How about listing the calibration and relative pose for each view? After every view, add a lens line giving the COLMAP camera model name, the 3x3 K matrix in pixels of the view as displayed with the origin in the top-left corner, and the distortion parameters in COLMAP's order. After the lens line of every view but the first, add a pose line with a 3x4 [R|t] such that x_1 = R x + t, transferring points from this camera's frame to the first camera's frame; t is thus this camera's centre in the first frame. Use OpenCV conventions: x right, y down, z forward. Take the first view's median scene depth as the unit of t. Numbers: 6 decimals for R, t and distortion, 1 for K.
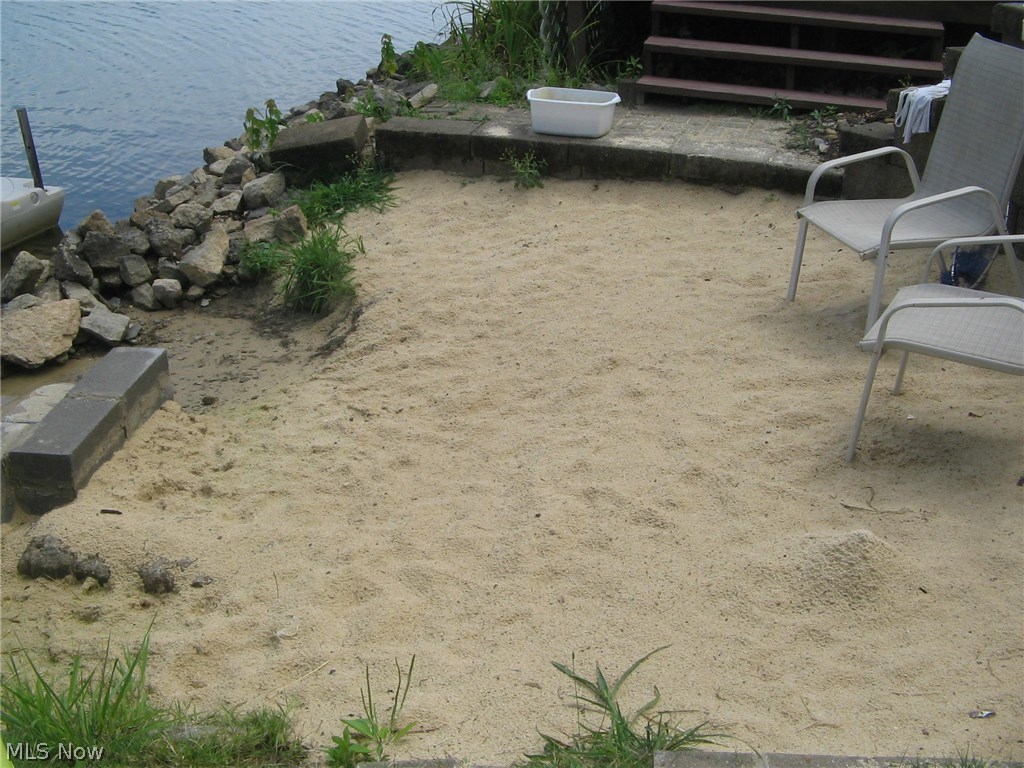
lens RADIAL K [[1356.6, 0, 512.0], [0, 1356.6, 384.0], [0, 0, 1]] dist [-0.176468, 0.199270]
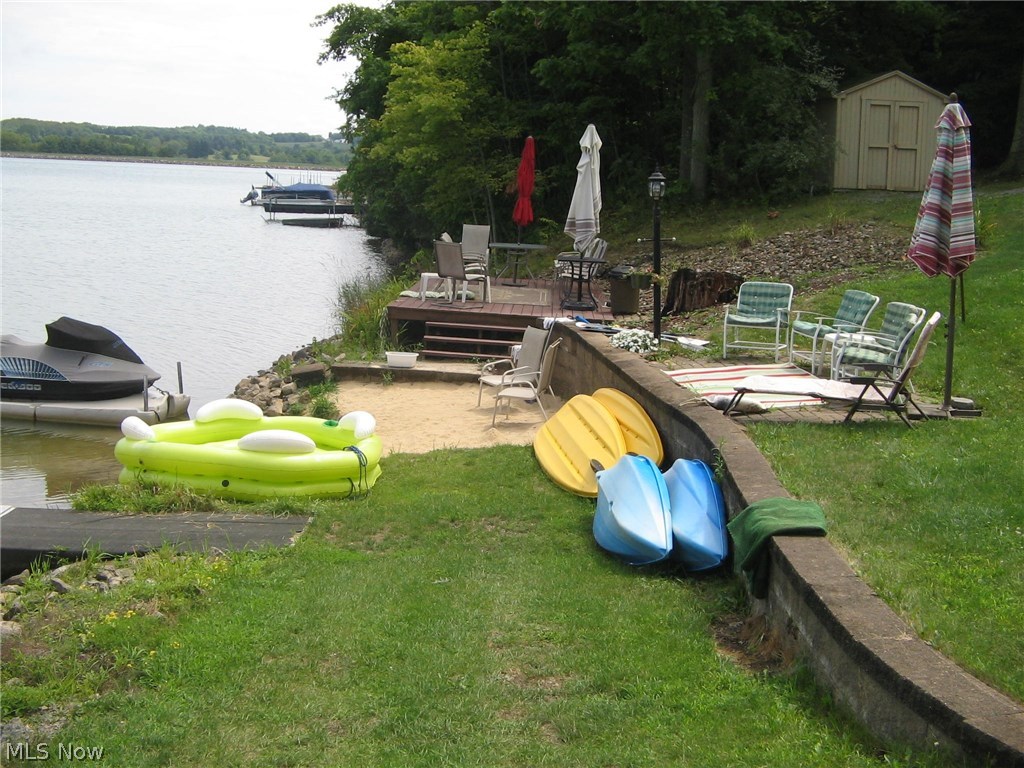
lens RADIAL K [[1356.6, 0, 512.0], [0, 1356.6, 384.0], [0, 0, 1]] dist [-0.176468, 0.199270]
pose [[0.979606, -0.007885, 0.200771, -0.294368], [0.057987, 0.967808, -0.244919, 0.546370], [-0.192376, 0.251566, 0.948528, -1.693177]]
